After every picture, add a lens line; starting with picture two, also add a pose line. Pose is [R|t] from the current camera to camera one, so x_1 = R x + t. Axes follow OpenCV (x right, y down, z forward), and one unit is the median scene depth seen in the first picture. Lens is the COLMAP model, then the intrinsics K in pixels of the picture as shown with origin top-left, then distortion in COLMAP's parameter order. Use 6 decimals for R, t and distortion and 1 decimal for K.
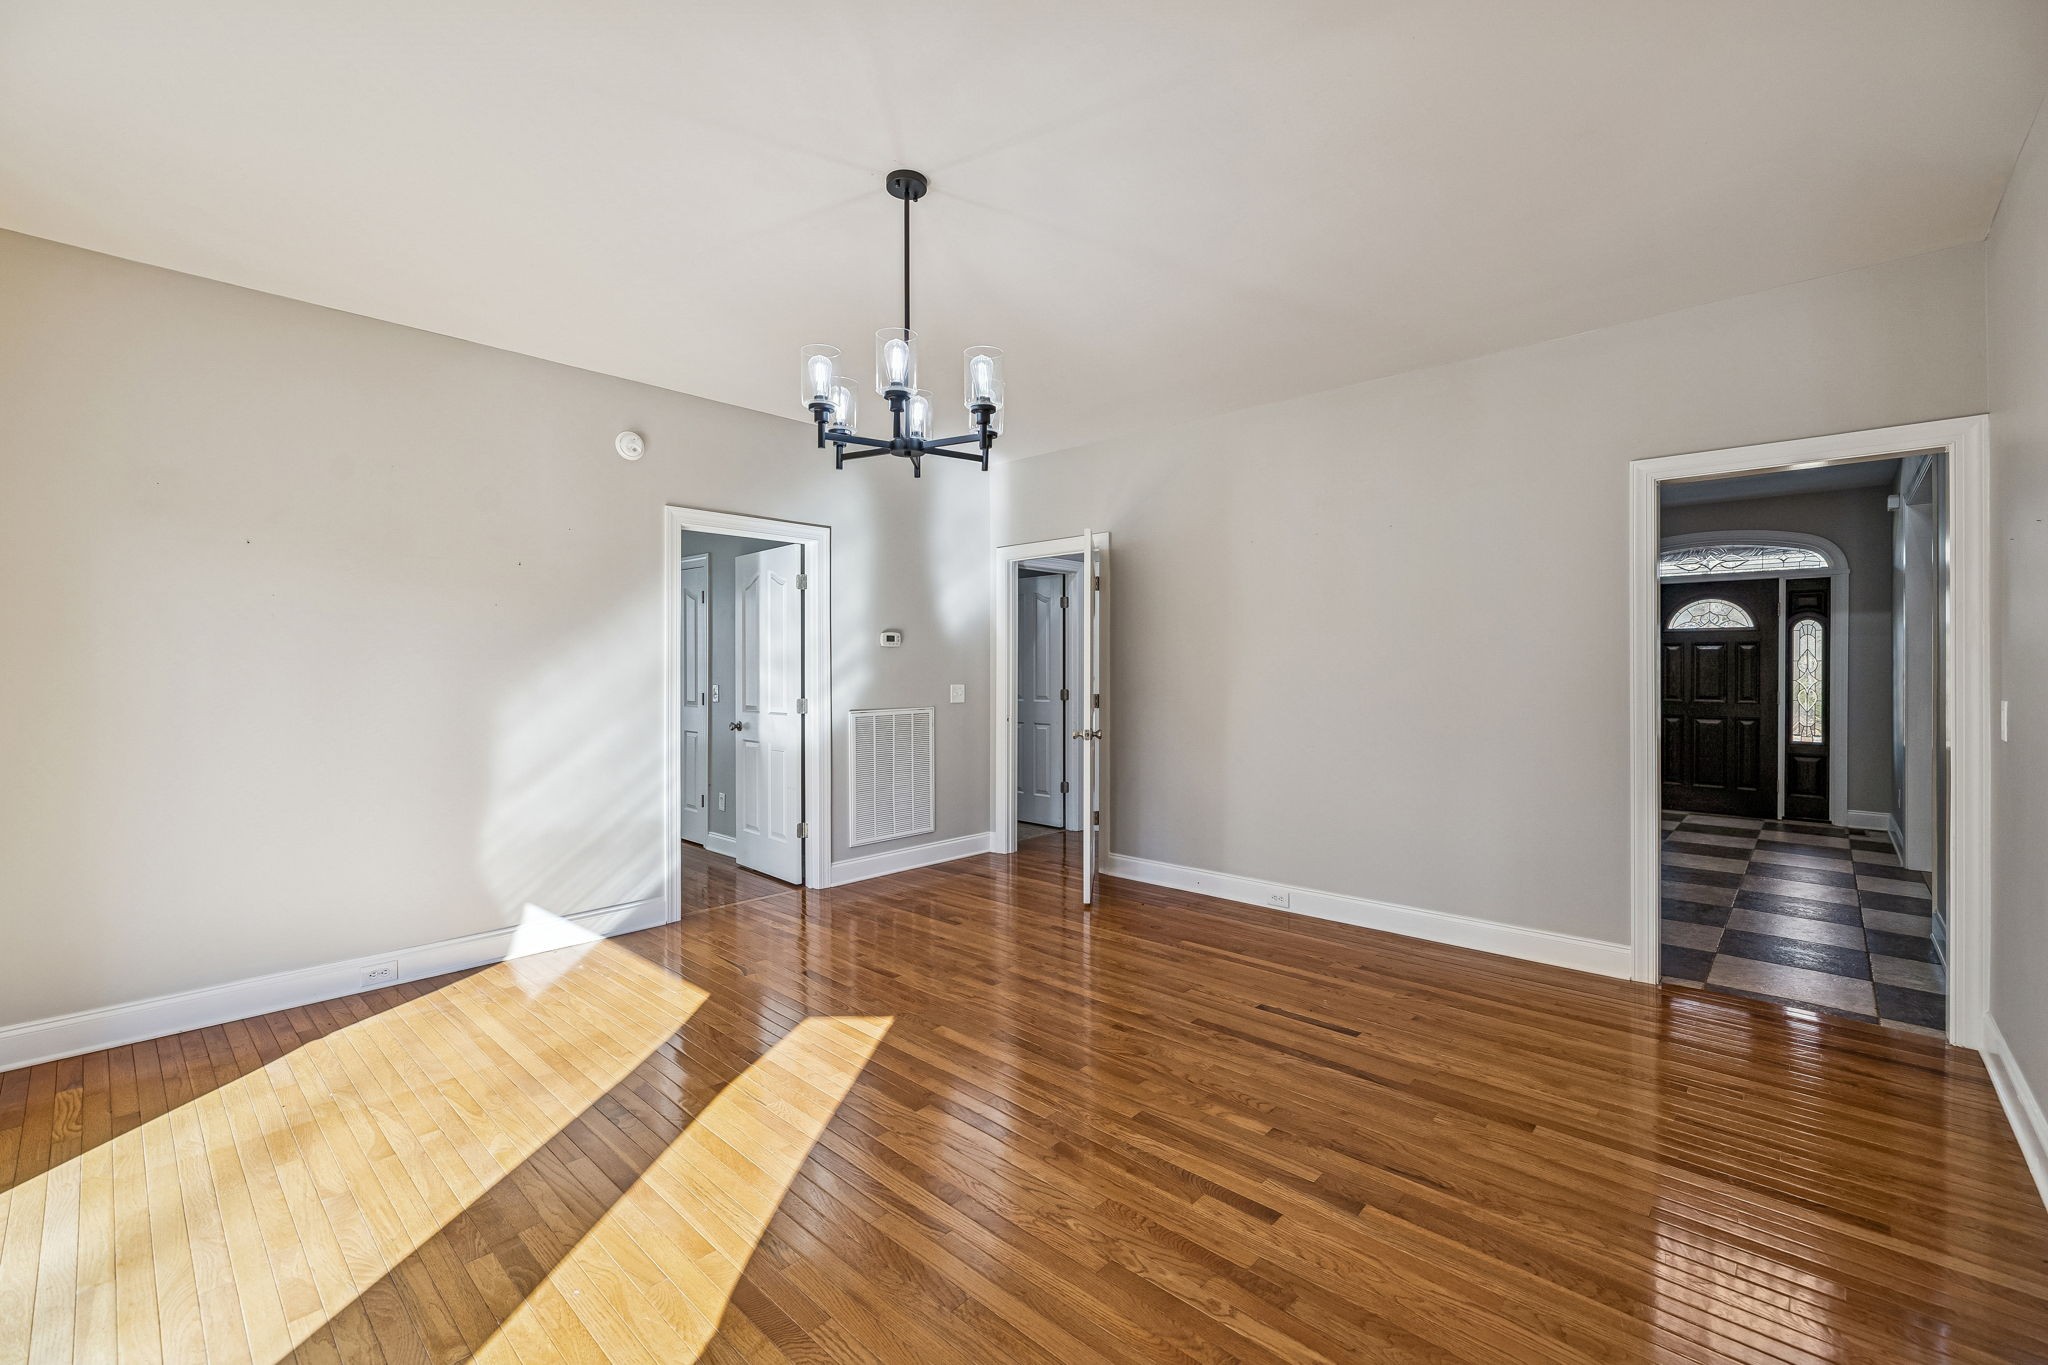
lens RADIAL K [[852.4, 0, 1020.6], [0, 852.4, 676.0], [0, 0, 1]] dist [-0.000592, 0.000081]
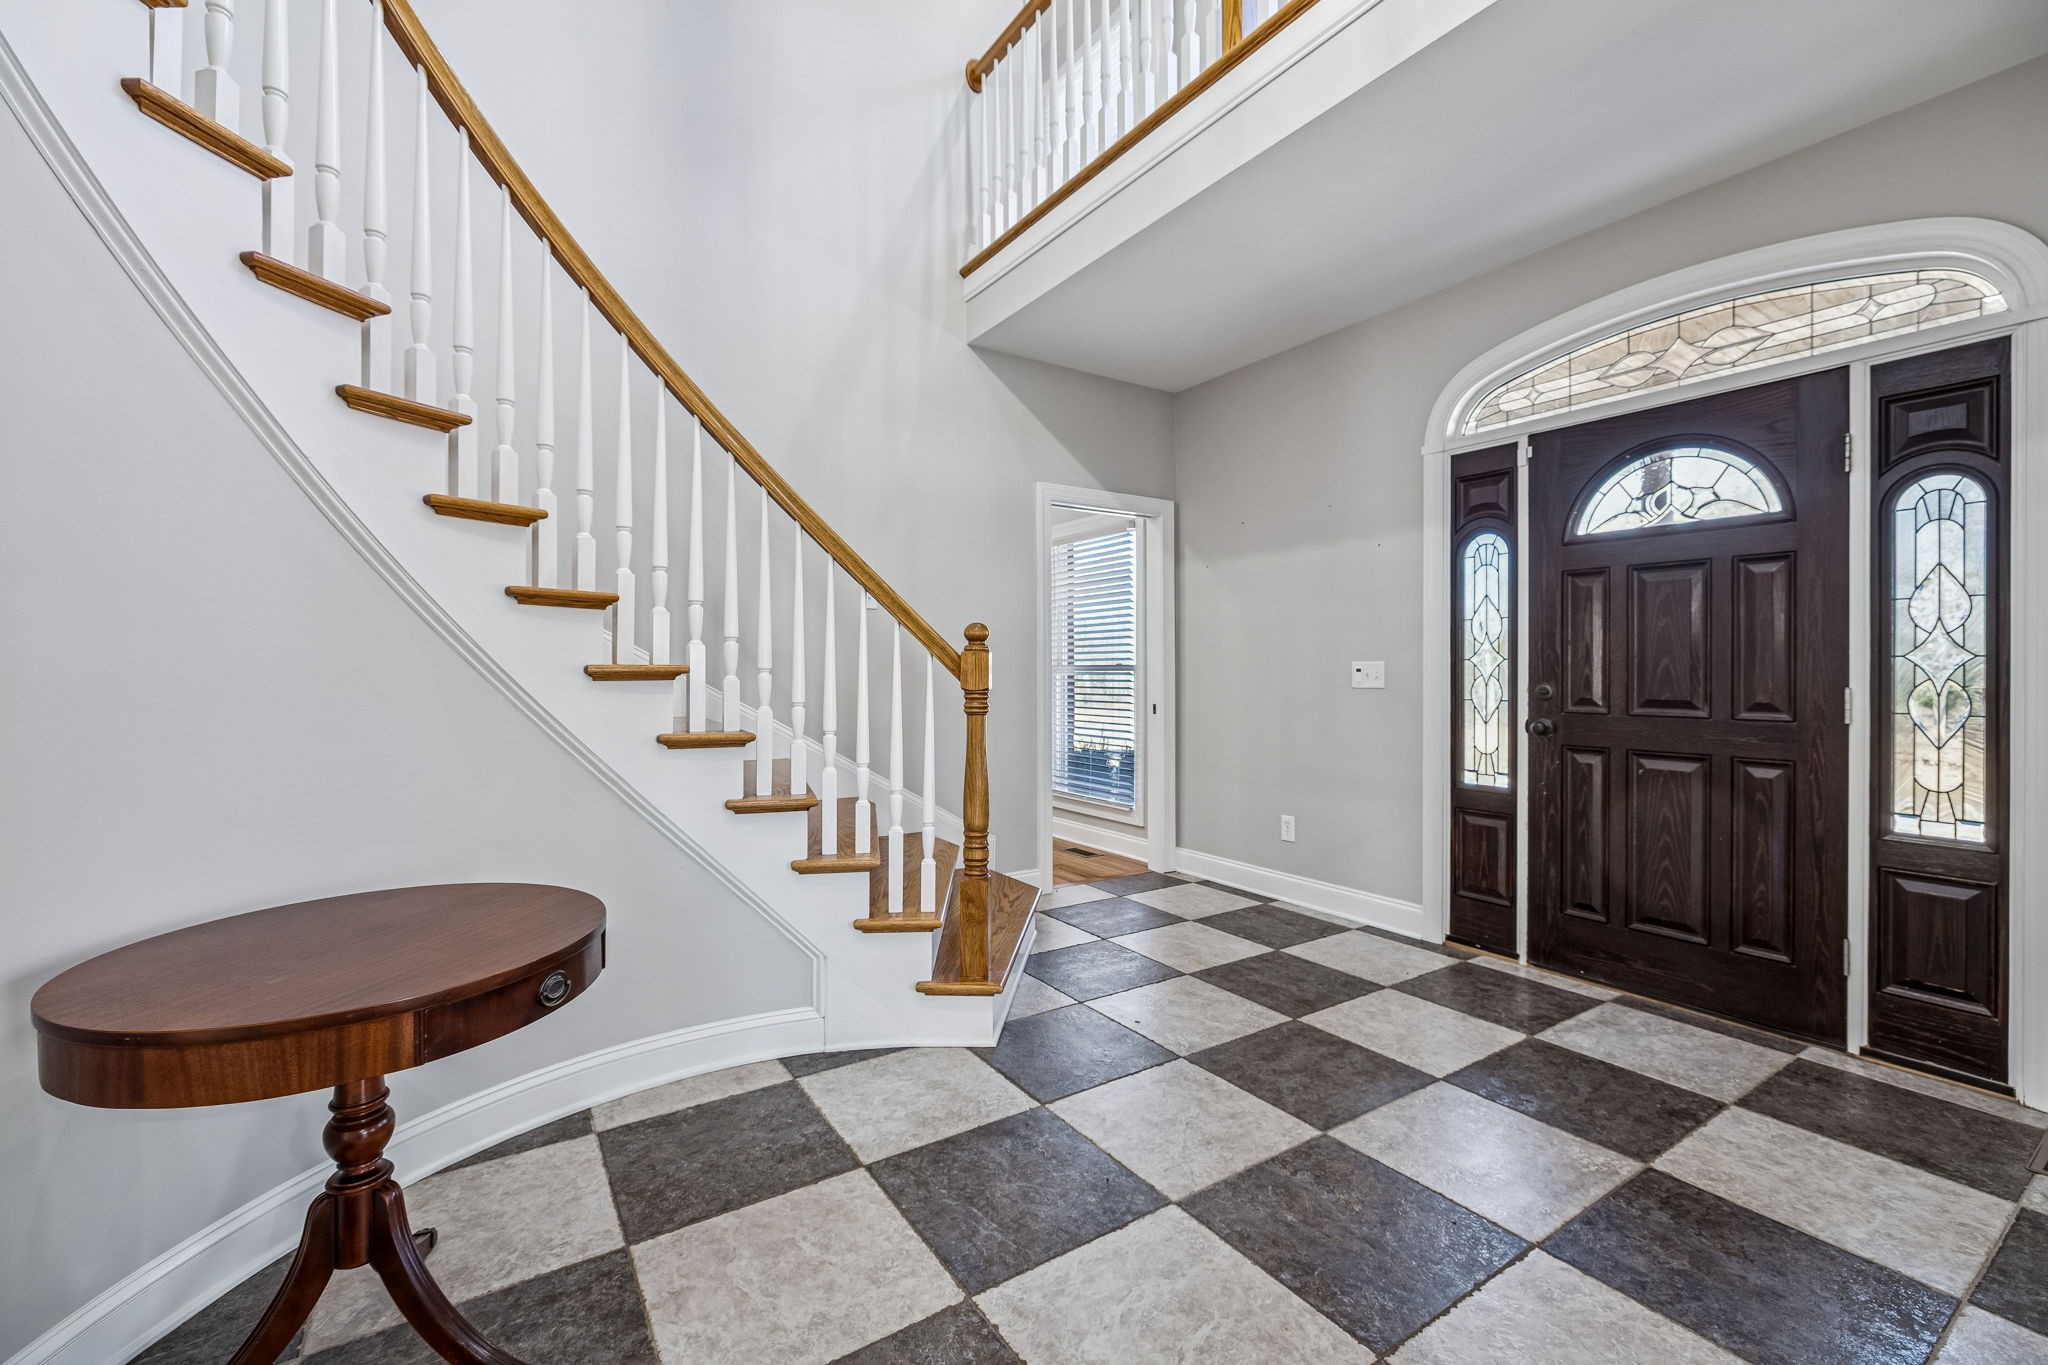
lens RADIAL K [[852.4, 0, 1037.5], [0, 852.4, 679.3], [0, 0, 1]] dist [-0.000592, 0.000081]
pose [[0.974053, 0.013782, -0.225899, 0.648671], [-0.016882, 0.999788, -0.011798, 0.024657], [0.225688, 0.015306, 0.974079, 0.588190]]
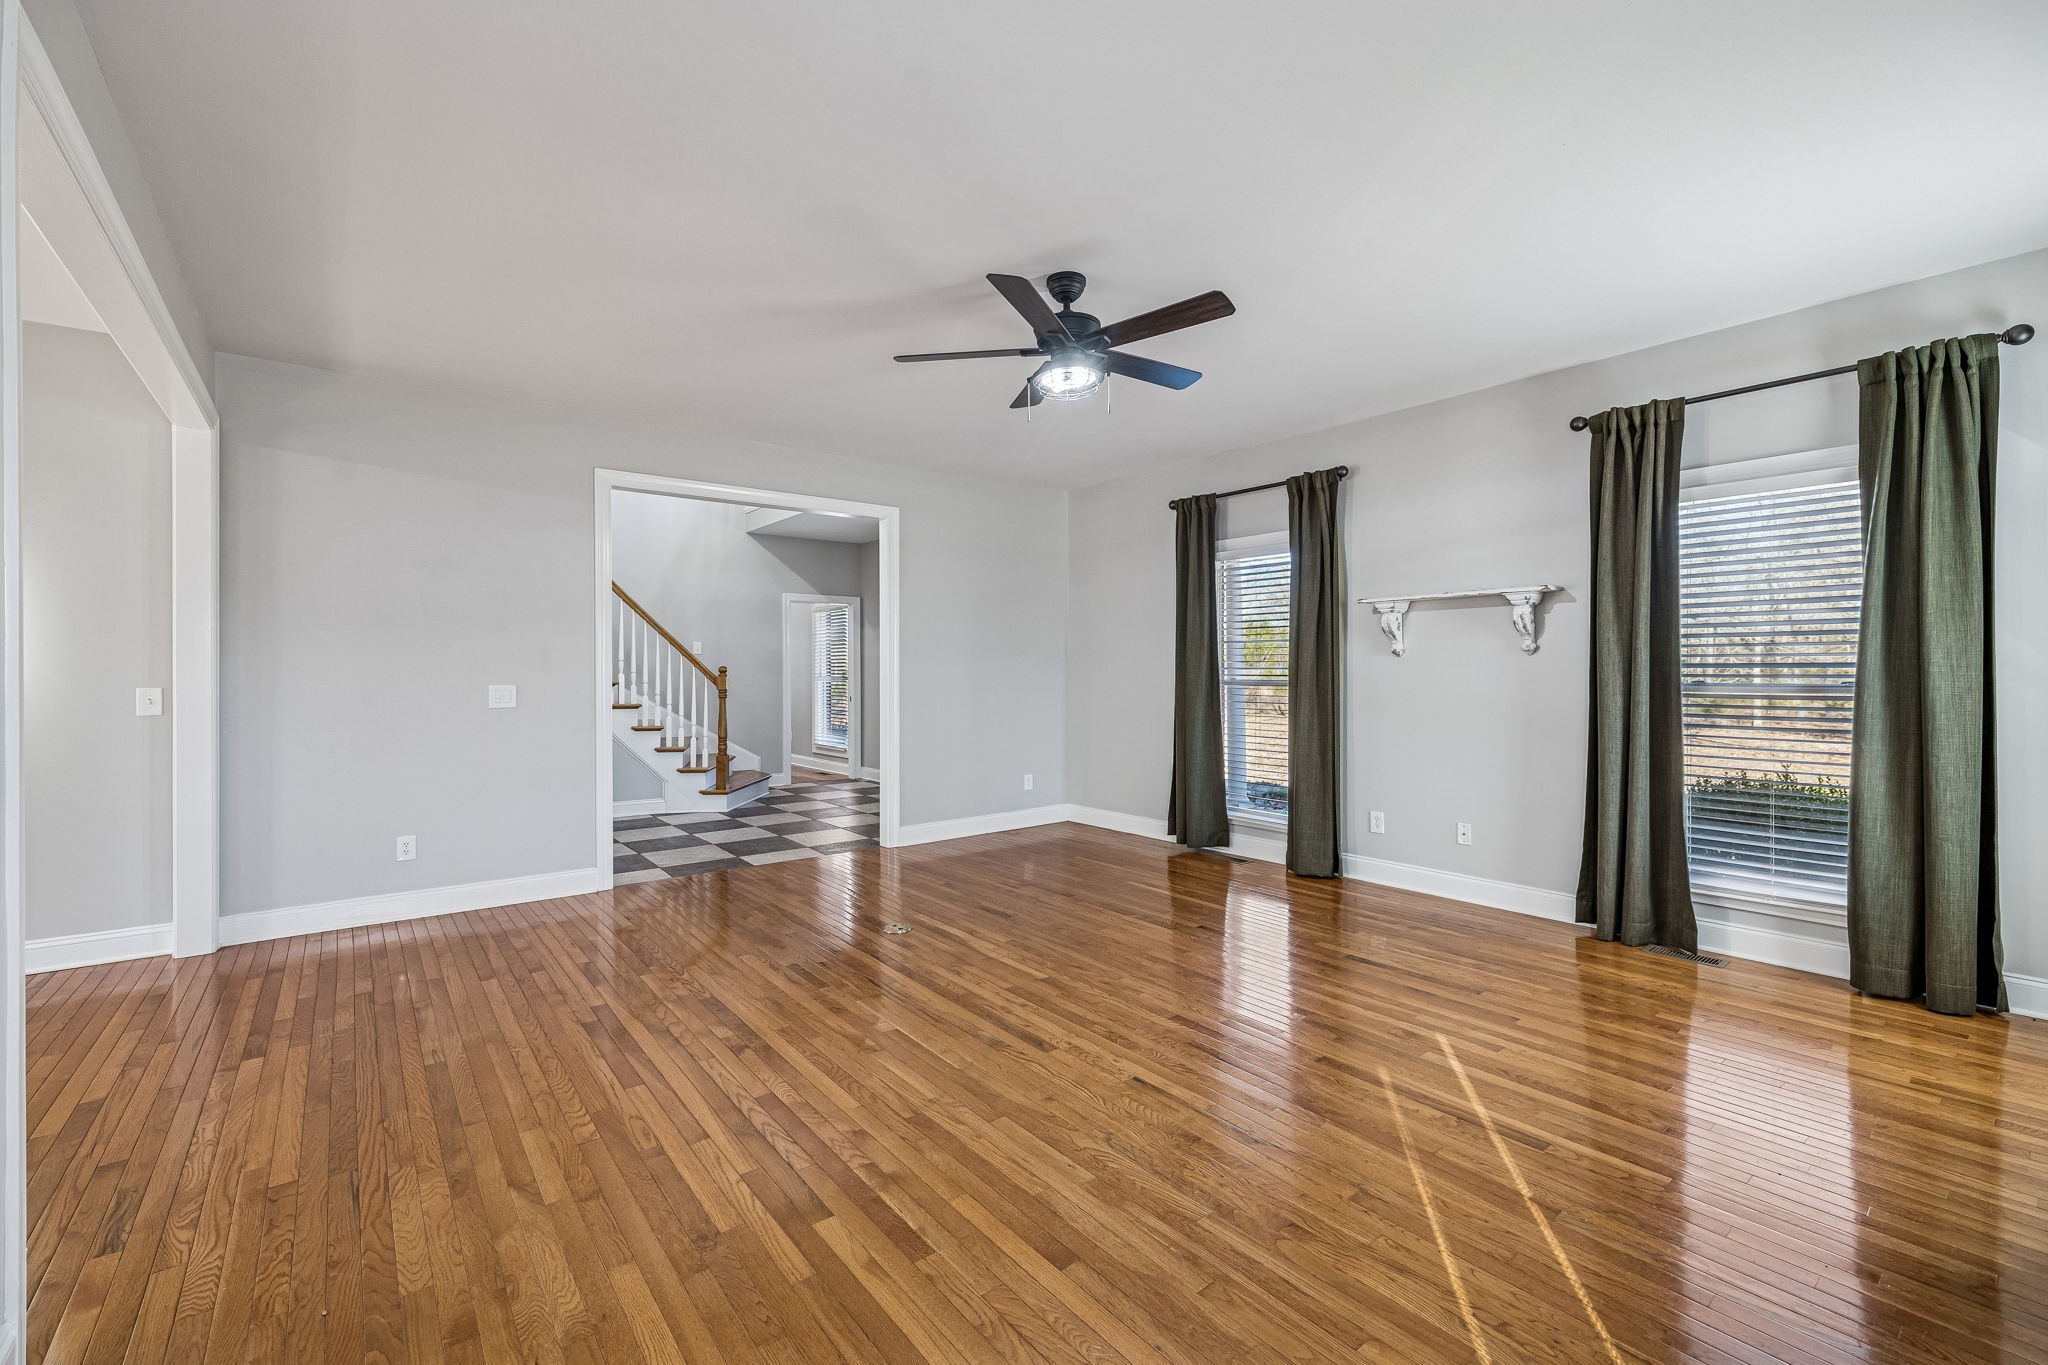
lens RADIAL K [[852.4, 0, 1027.5], [0, 852.4, 681.4], [0, 0, 1]] dist [-0.000592, 0.000081]
pose [[0.988843, 0.013548, -0.148341, 1.075188], [-0.015408, 0.999816, -0.011397, 0.021362], [0.148160, 0.013555, 0.988871, -0.053852]]
